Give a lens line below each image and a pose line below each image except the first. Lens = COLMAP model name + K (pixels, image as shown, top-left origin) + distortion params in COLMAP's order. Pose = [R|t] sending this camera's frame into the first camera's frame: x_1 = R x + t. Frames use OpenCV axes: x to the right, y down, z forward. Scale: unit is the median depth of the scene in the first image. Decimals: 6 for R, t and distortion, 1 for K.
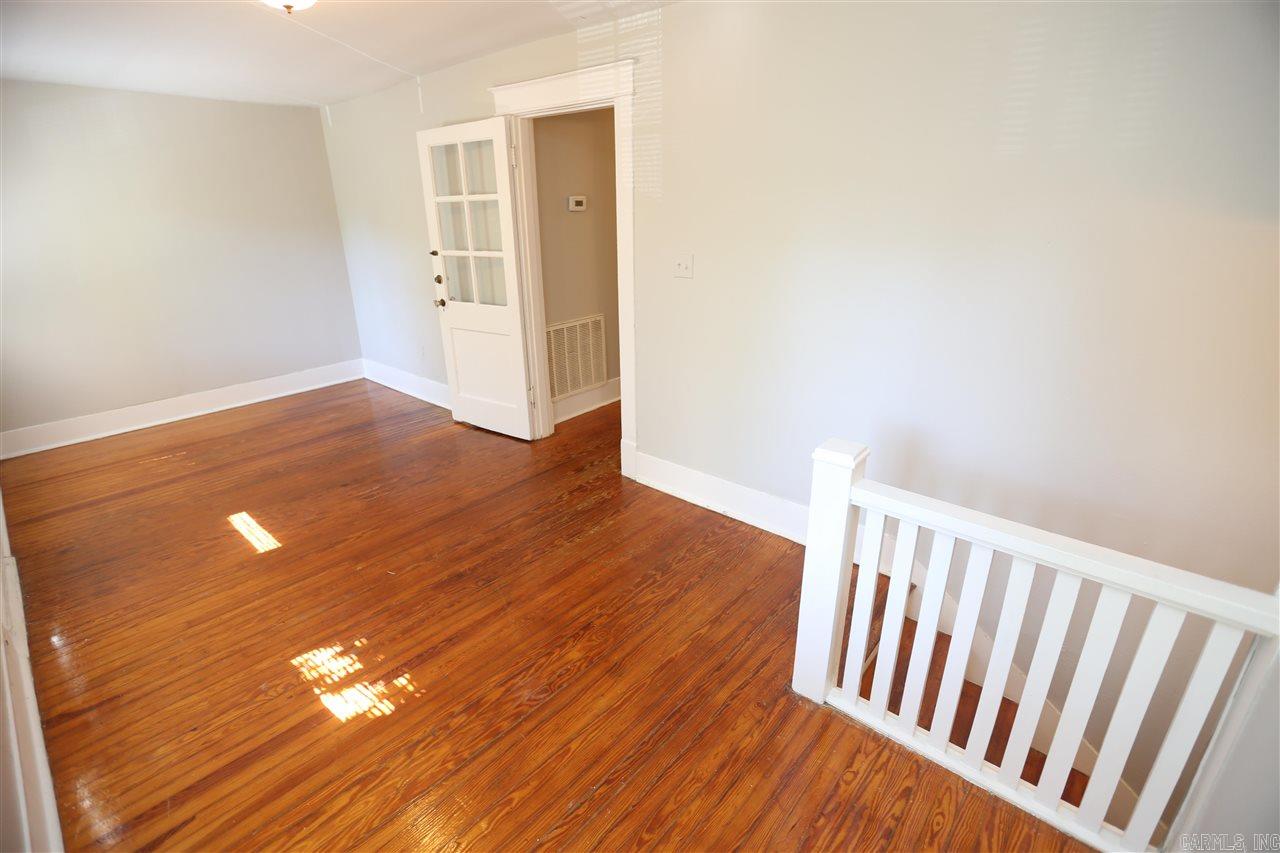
lens RADIAL K [[581.1, 0, 639.3], [0, 581.1, 424.7], [0, 0, 1]] dist [-0.048695, 0.015342]
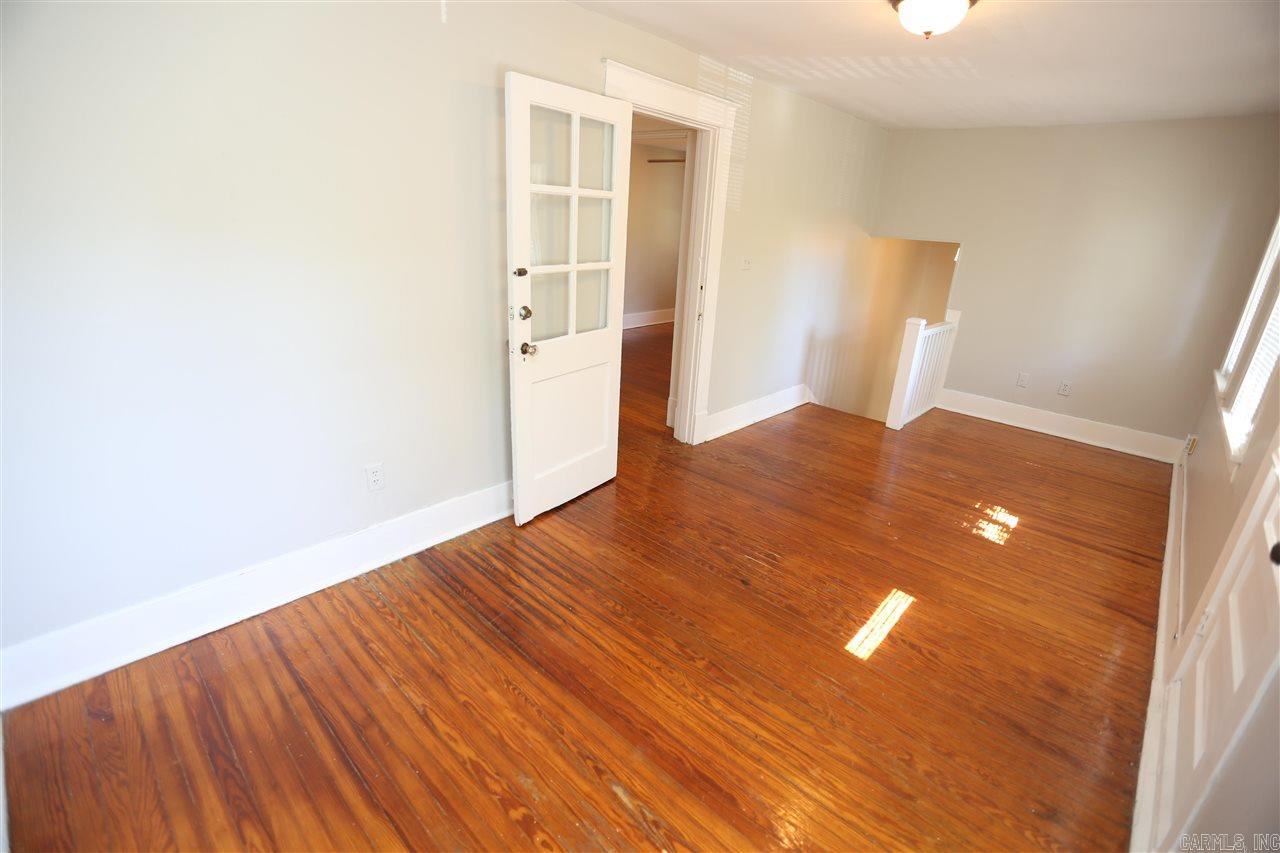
lens RADIAL K [[581.1, 0, 639.3], [0, 581.1, 424.7], [0, 0, 1]] dist [-0.048695, 0.015342]
pose [[0.036360, -0.326079, 0.944643, -1.340626], [0.300815, 0.904998, 0.300815, -0.400178], [-0.952989, 0.273225, 0.130995, 1.125700]]
